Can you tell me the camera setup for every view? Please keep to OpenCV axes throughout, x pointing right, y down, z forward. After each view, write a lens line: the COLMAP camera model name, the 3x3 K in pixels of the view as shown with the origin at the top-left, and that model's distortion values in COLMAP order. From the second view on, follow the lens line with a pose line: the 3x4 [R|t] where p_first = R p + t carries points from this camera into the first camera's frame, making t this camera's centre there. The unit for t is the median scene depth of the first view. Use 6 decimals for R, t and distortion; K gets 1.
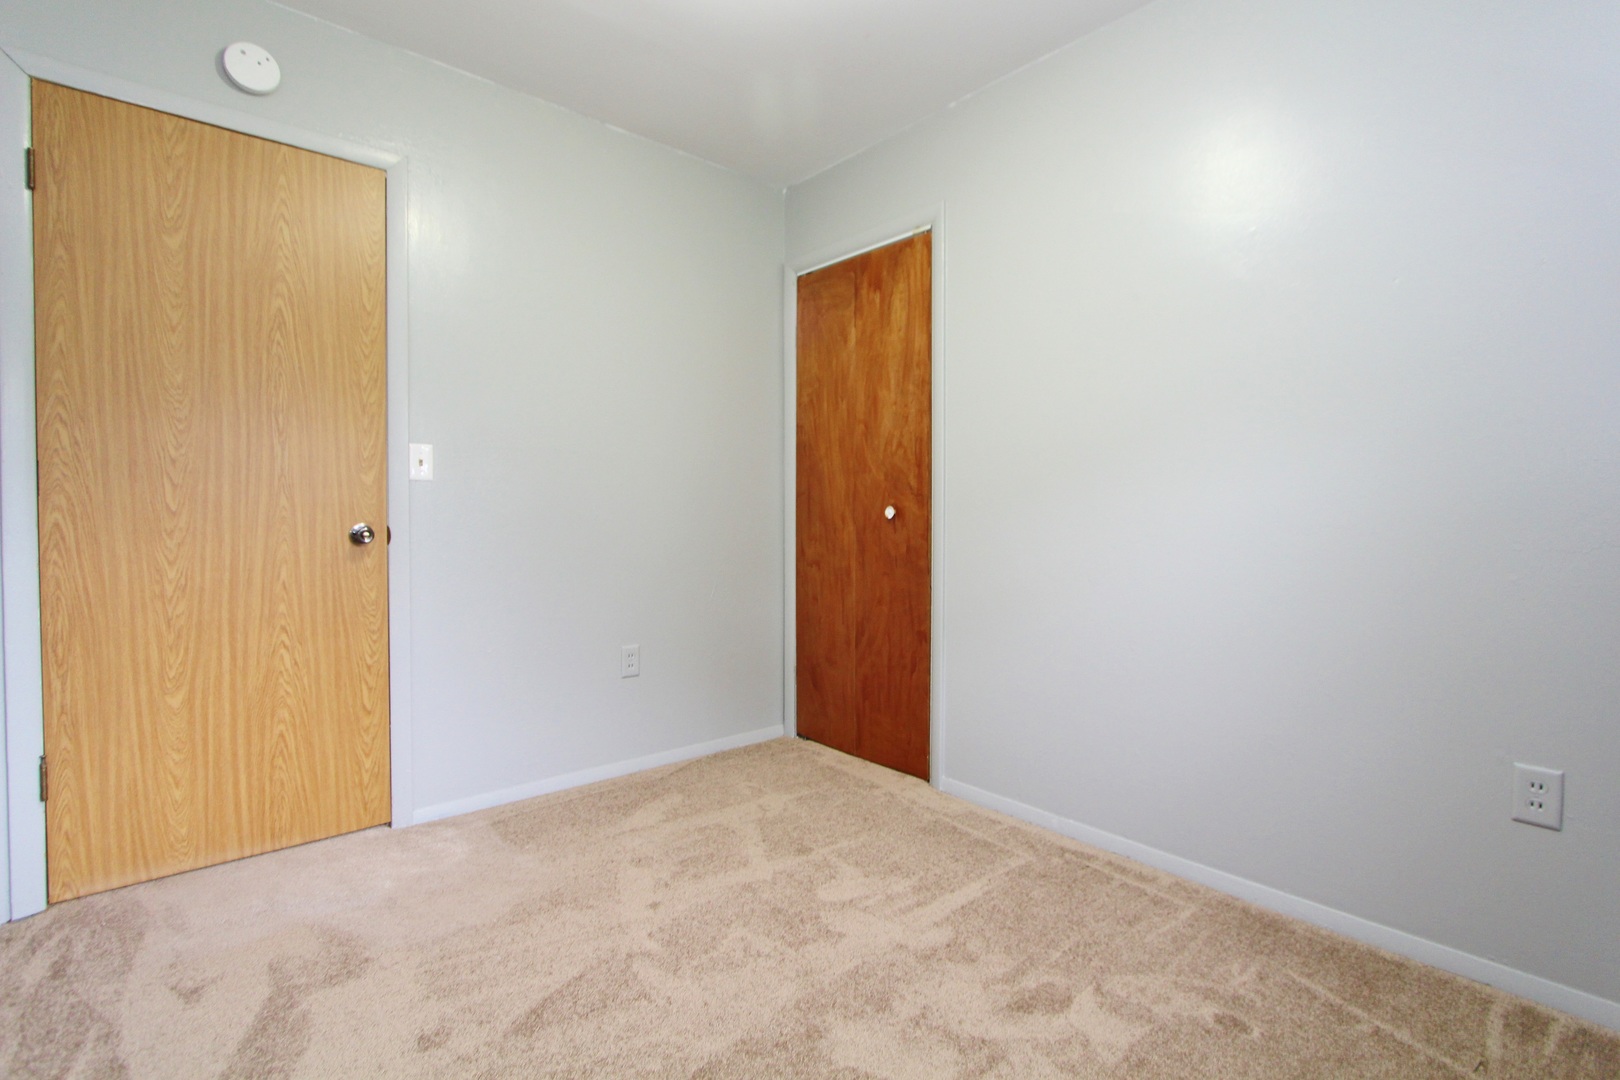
lens RADIAL K [[747.4, 0, 817.8], [0, 747.4, 524.4], [0, 0, 1]] dist [-0.016626, 0.000112]
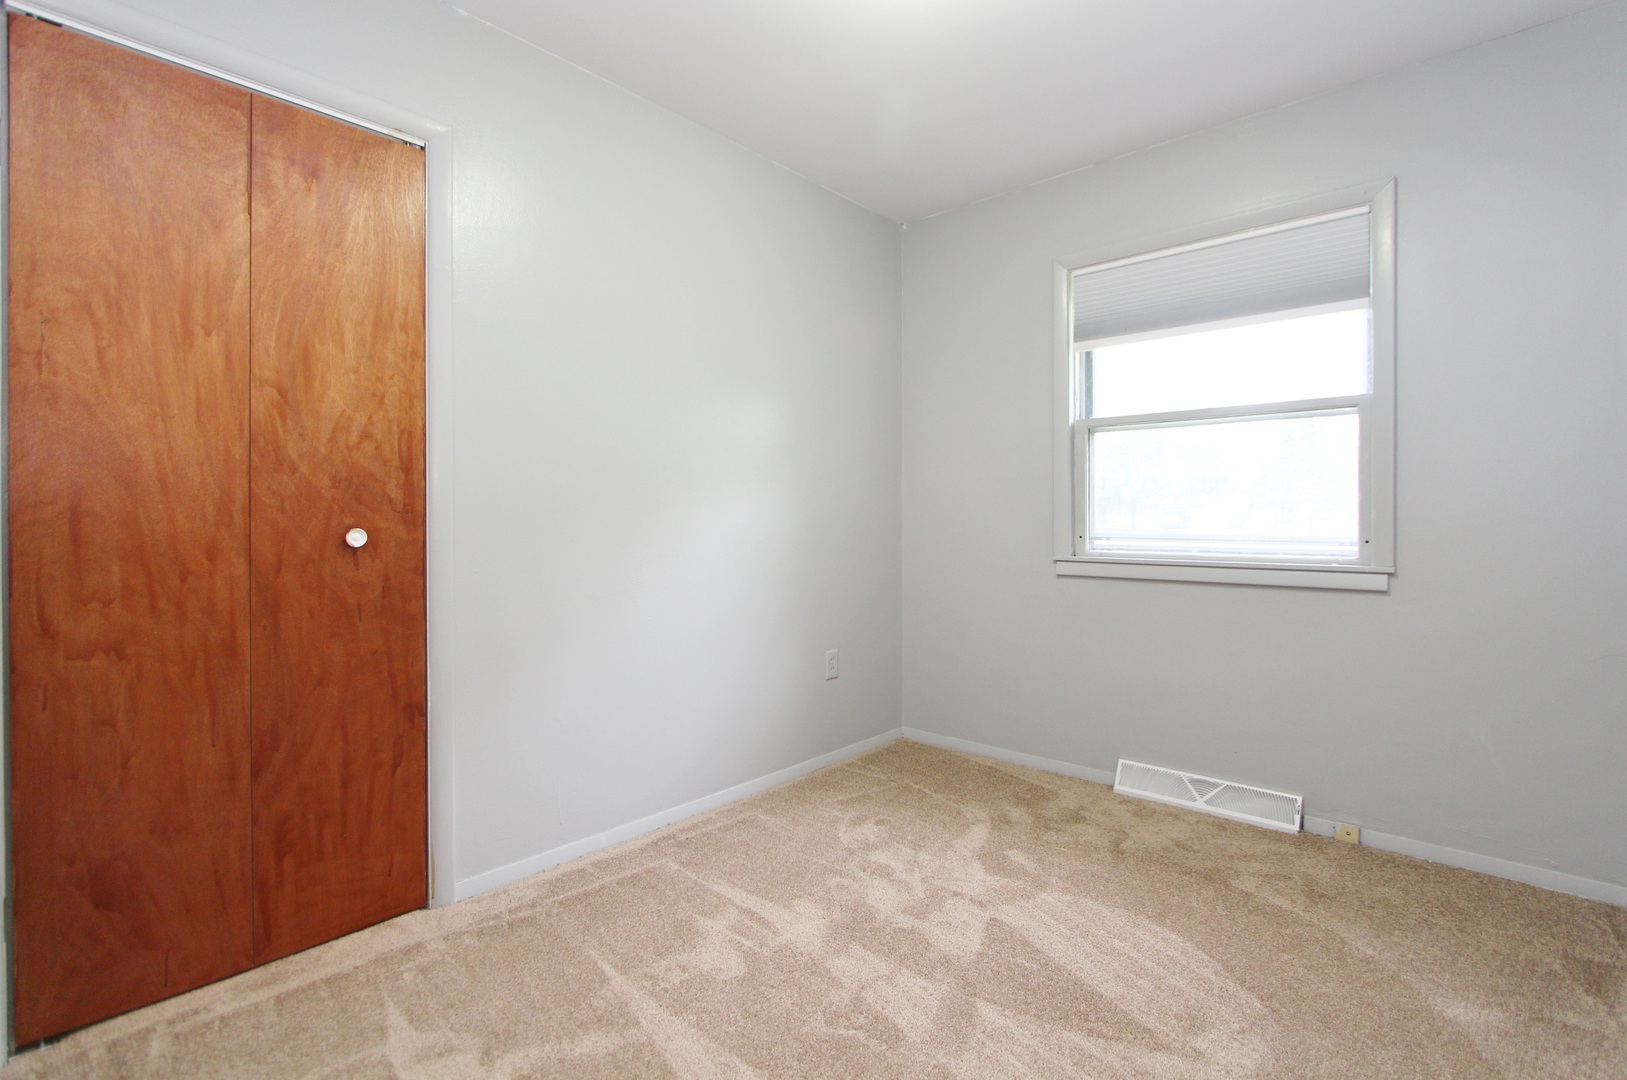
lens RADIAL K [[750.6, 0, 821.4], [0, 750.6, 524.3], [0, 0, 1]] dist [-0.016626, 0.000112]
pose [[-0.115787, -0.008751, 0.993235, -0.593386], [0.021901, 0.999696, 0.011361, -0.026169], [-0.993033, 0.023068, -0.115560, 0.671861]]
